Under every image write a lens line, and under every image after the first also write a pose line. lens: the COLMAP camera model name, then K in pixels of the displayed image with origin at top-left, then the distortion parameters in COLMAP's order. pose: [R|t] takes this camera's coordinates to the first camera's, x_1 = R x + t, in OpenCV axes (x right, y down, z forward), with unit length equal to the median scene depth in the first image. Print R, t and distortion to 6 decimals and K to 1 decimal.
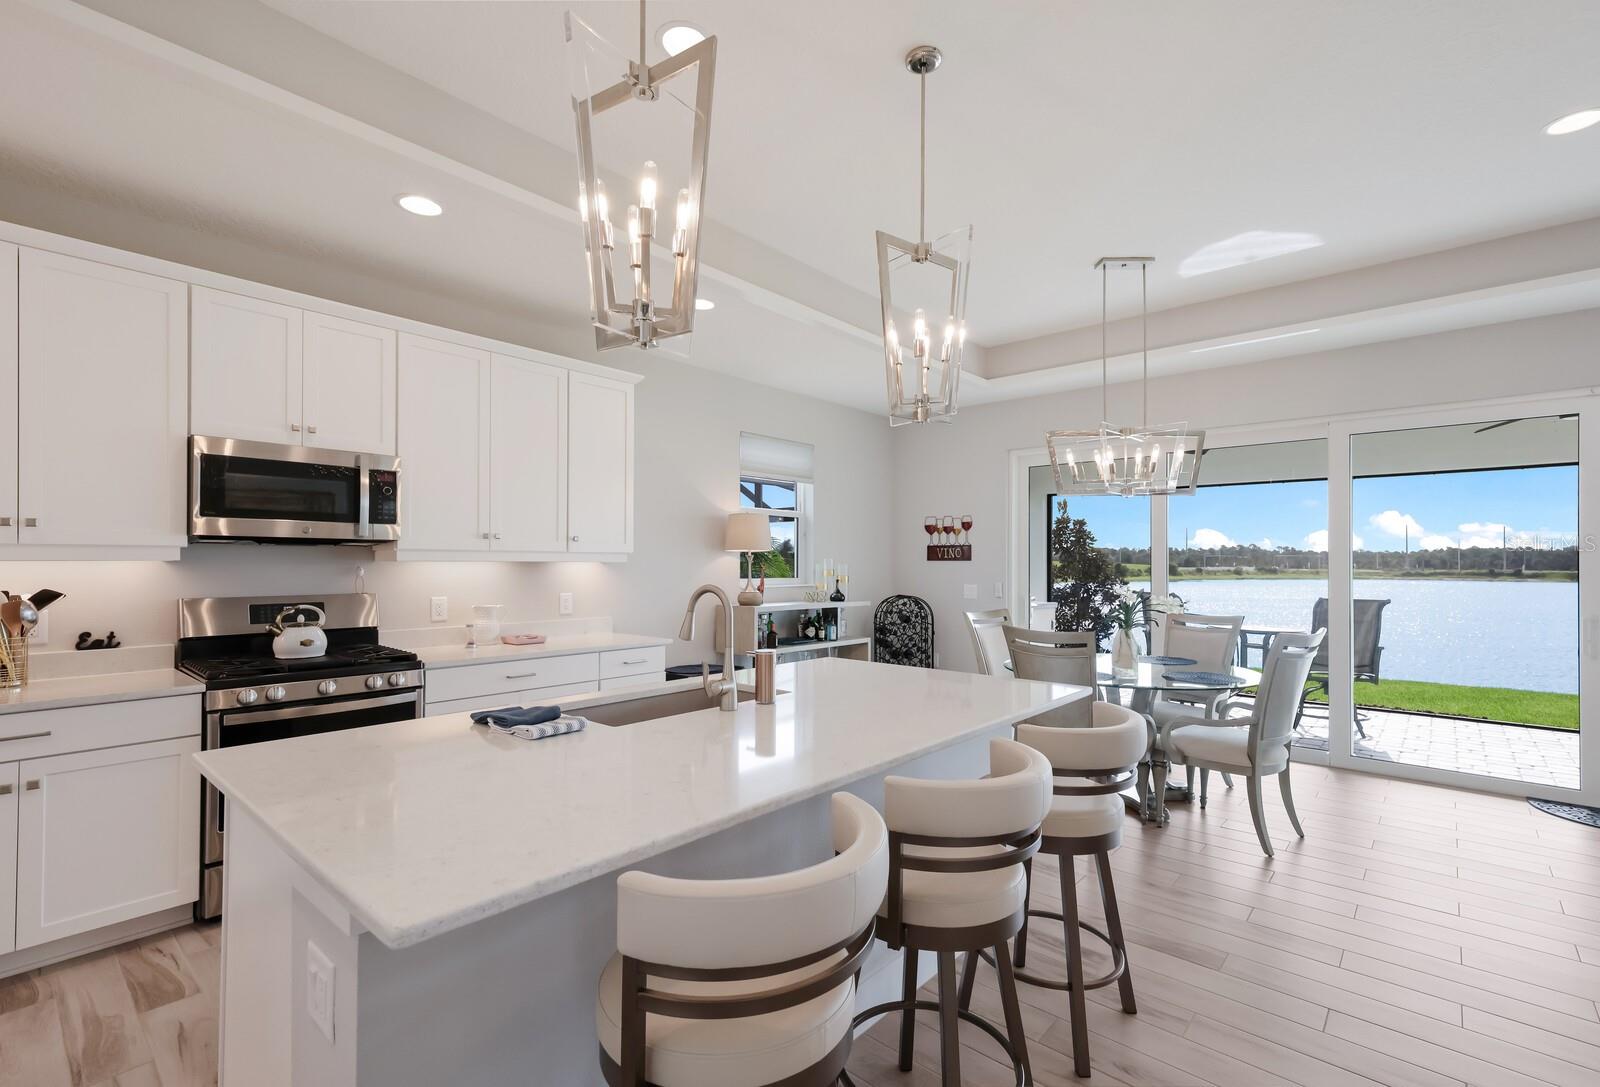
lens RADIAL K [[727.4, 0, 801.4], [0, 727.4, 563.7], [0, 0, 1]] dist [0.017777, -0.000804]
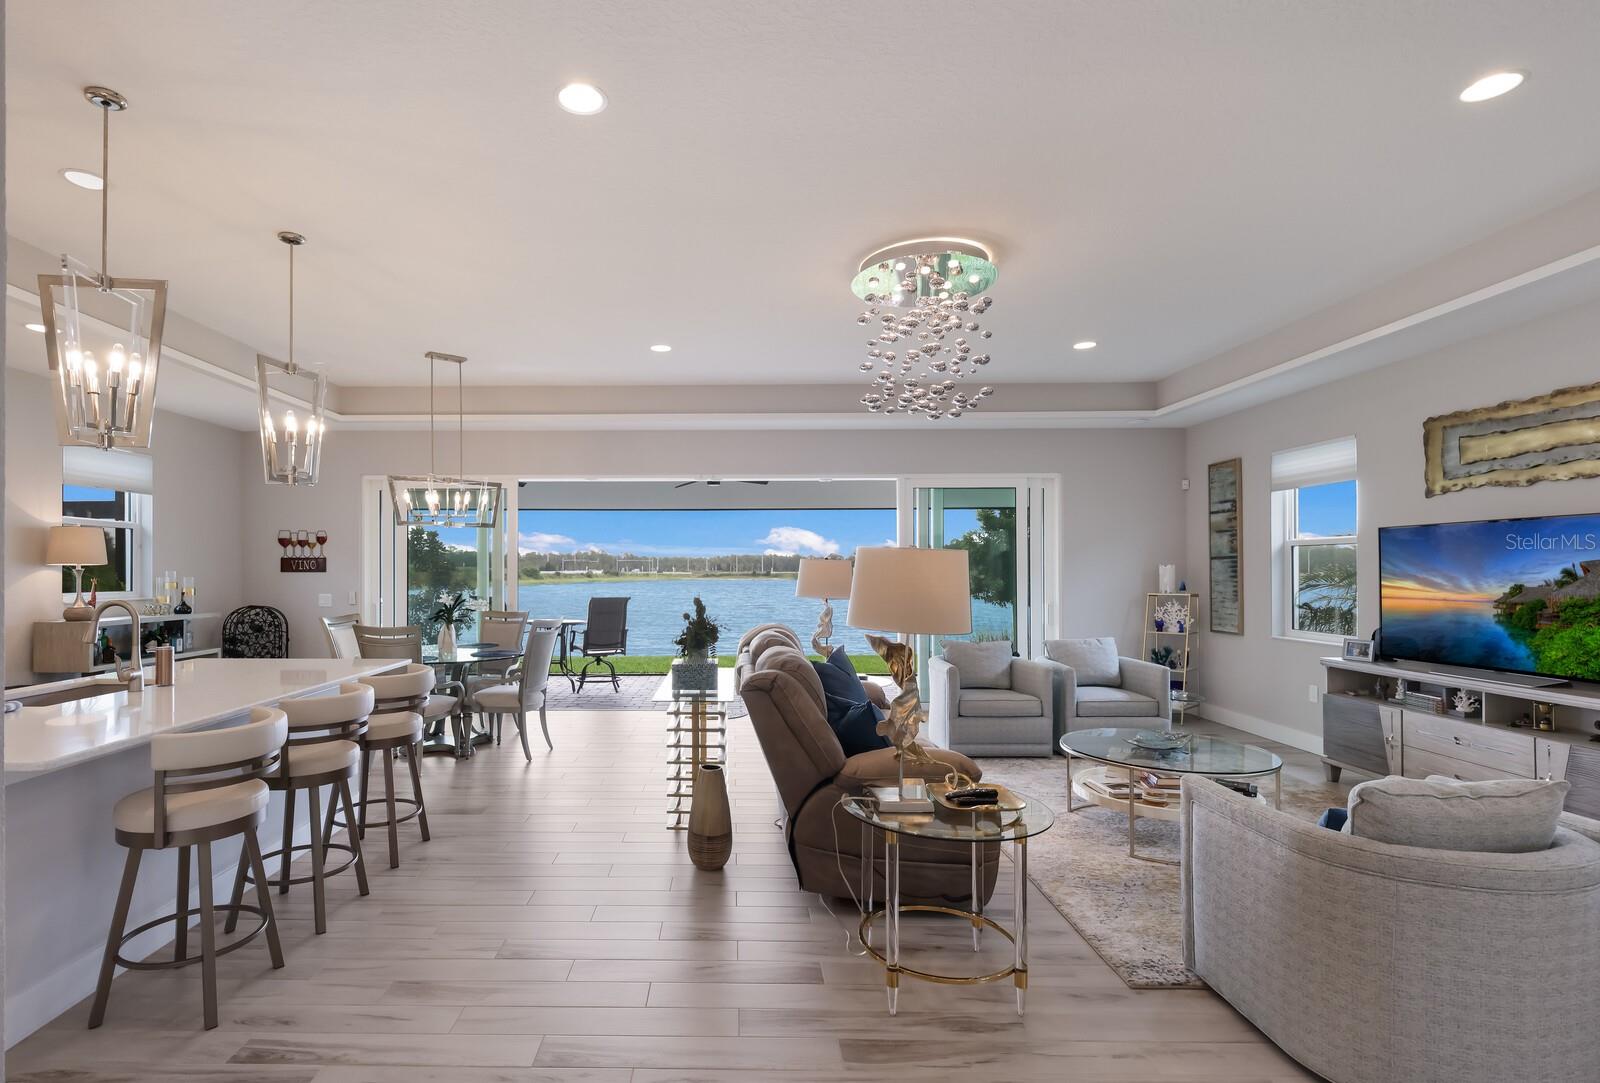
lens RADIAL K [[773.1, 0, 713.4], [0, 773.1, 562.5], [0, 0, 1]] dist [-0.017927, 0.002058]
pose [[0.766956, 0.002508, 0.641695, -0.071359], [0.002785, 0.999970, -0.007236, -0.009773], [-0.641694, 0.007337, 0.766926, -0.297838]]
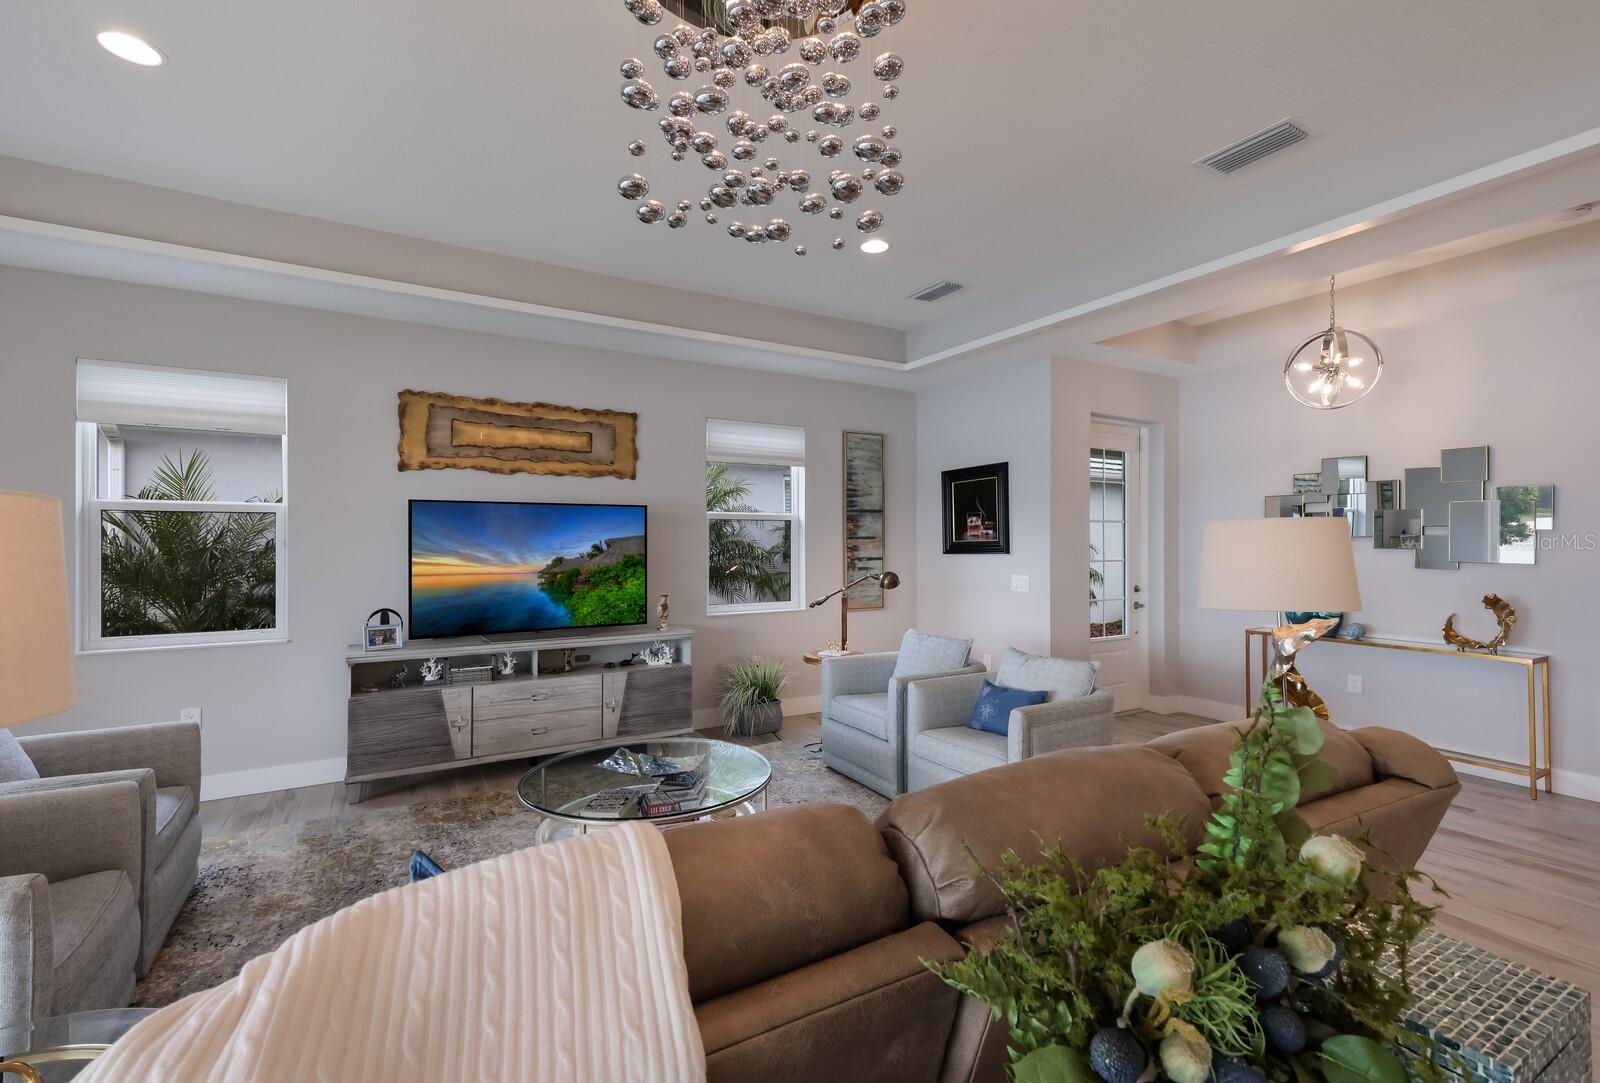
lens RADIAL K [[700.8, 0, 800.0], [0, 700.8, 541.5], [0, 0, 1]] dist [0.000545, 0.000226]
pose [[-0.949351, -0.005089, 0.314176, 0.415302], [-0.004422, 0.999986, 0.002837, -0.013664], [-0.314186, 0.001304, -0.949360, 0.397097]]
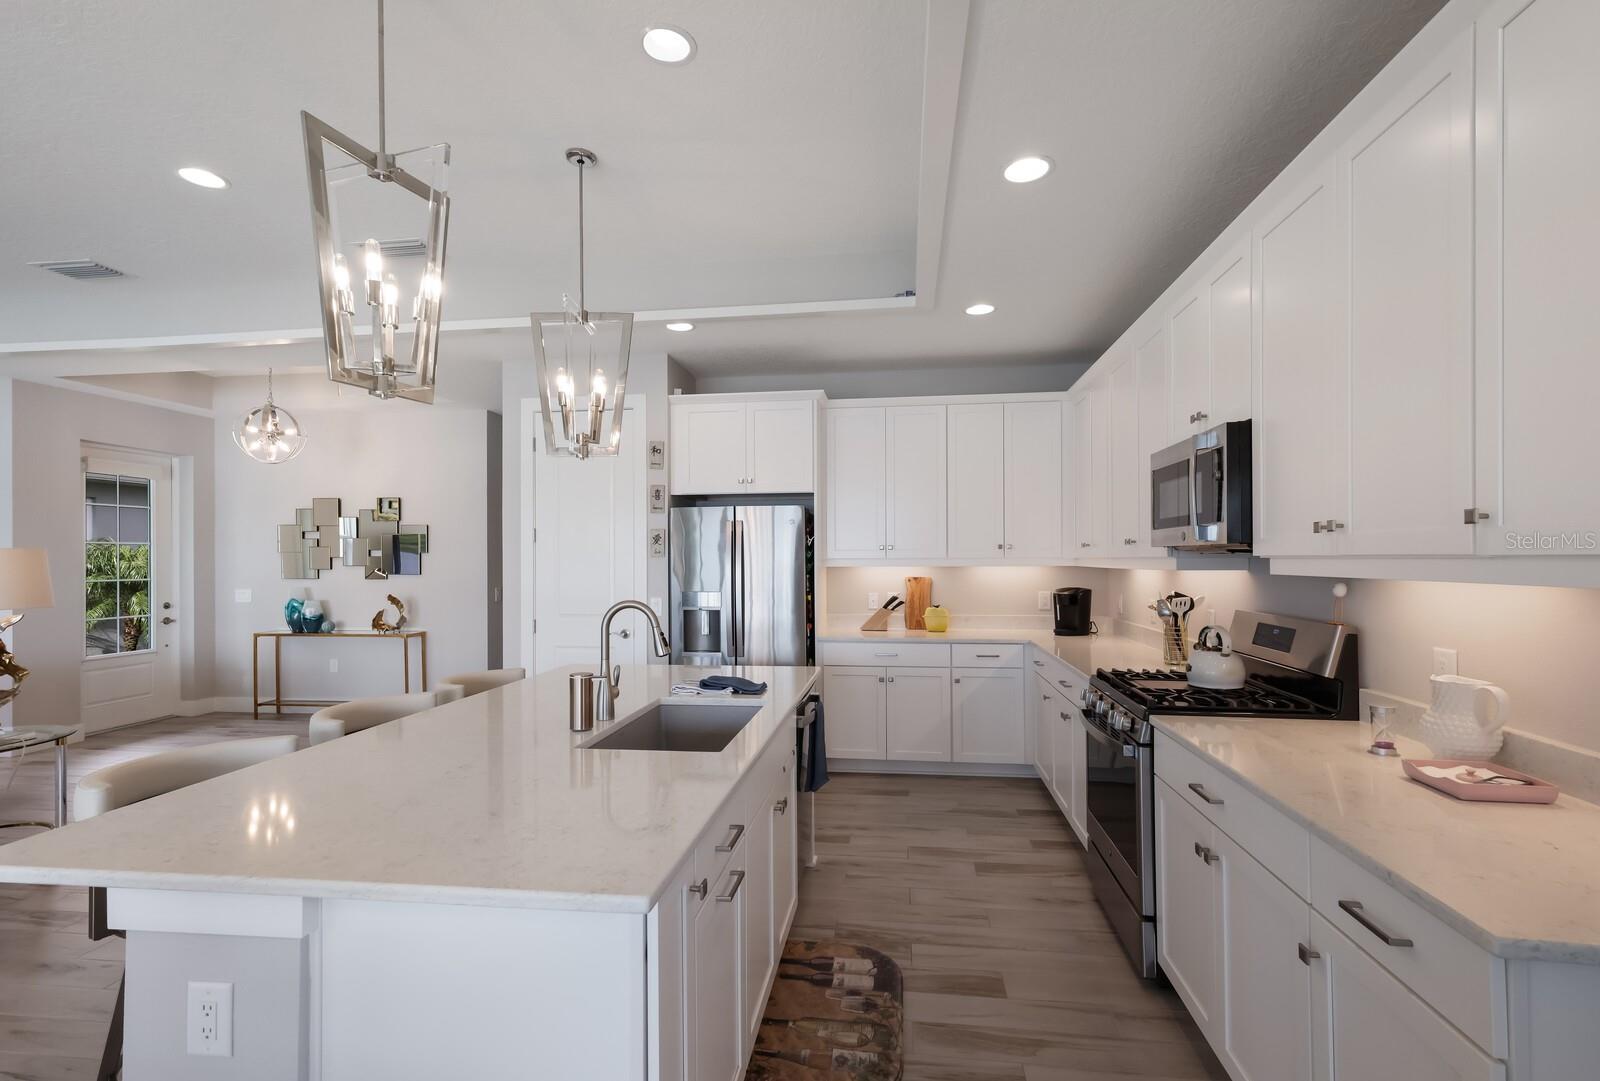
lens RADIAL K [[723.3, 0, 796.3], [0, 723.3, 554.3], [0, 0, 1]] dist [0.013599, -0.000173]
pose [[-0.835902, -0.001954, -0.548876, 0.096684], [0.002238, 0.999973, -0.006969, -0.010445], [0.548875, -0.007053, -0.835875, 0.790701]]
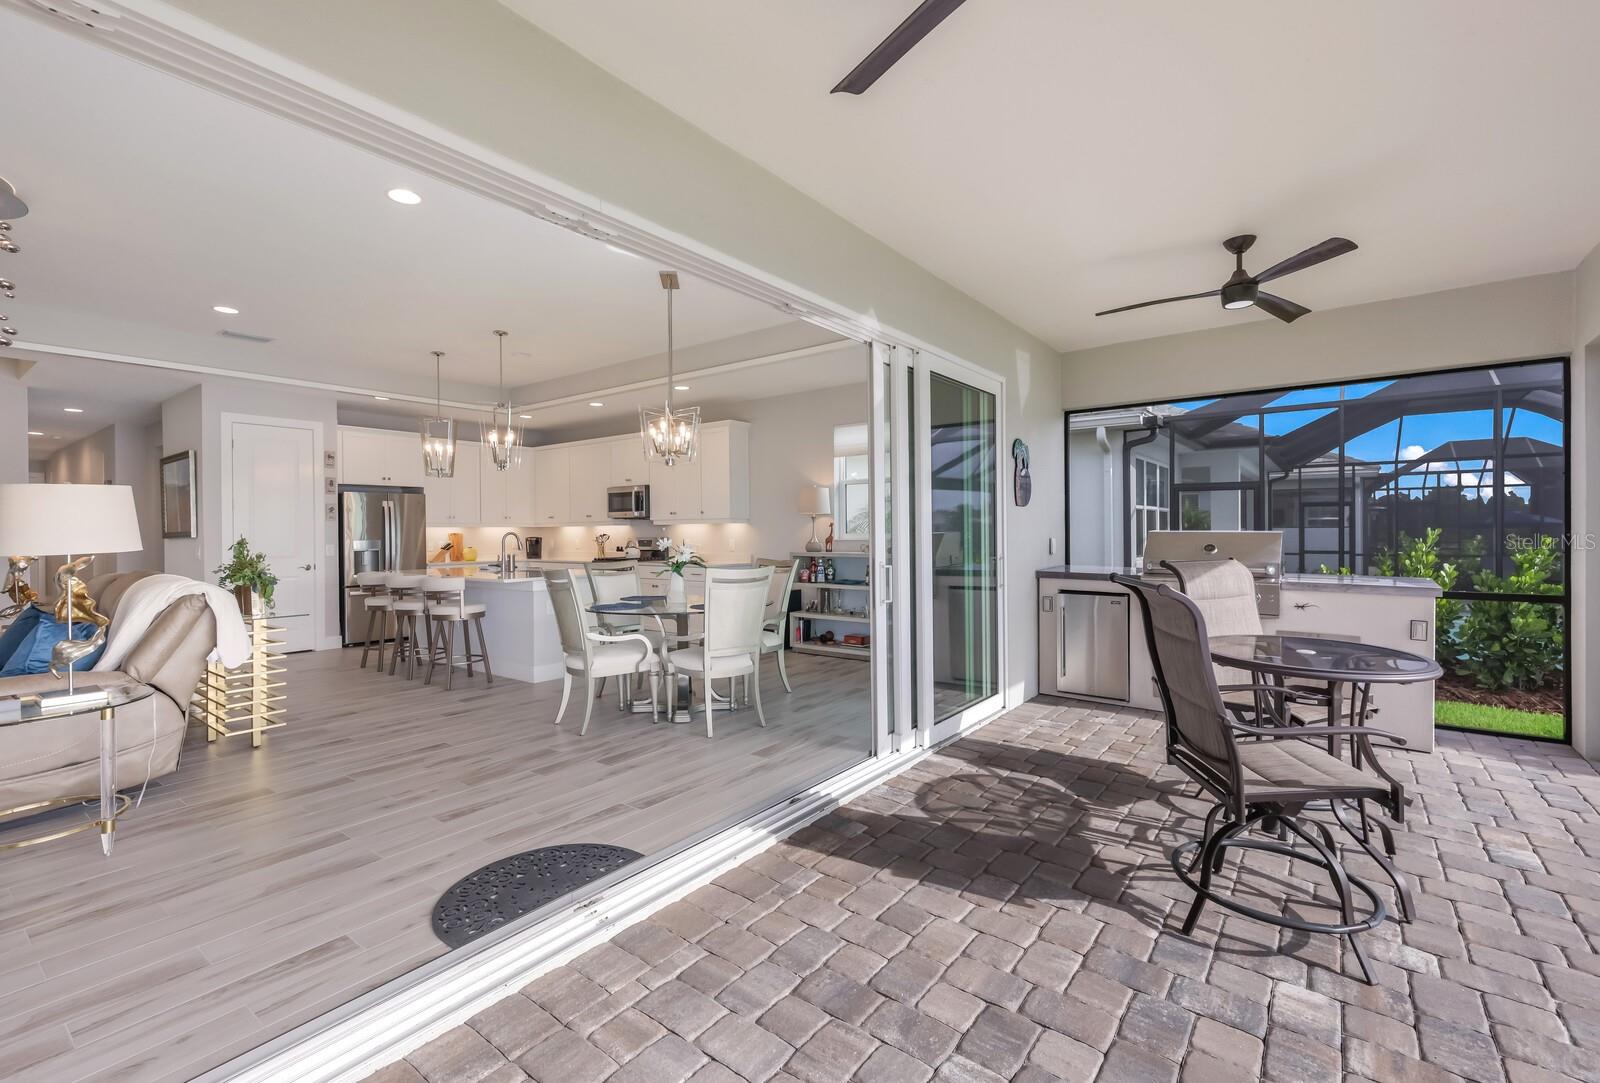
lens RADIAL K [[696.1, 0, 800.0], [0, 696.1, 541.5], [0, 0, 1]] dist [0.014912, 0.000232]
pose [[0.070986, 0.013150, -0.997391, 1.169427], [0.009760, 0.999856, 0.013877, 0.016400], [0.997430, -0.010719, 0.070847, 0.809665]]
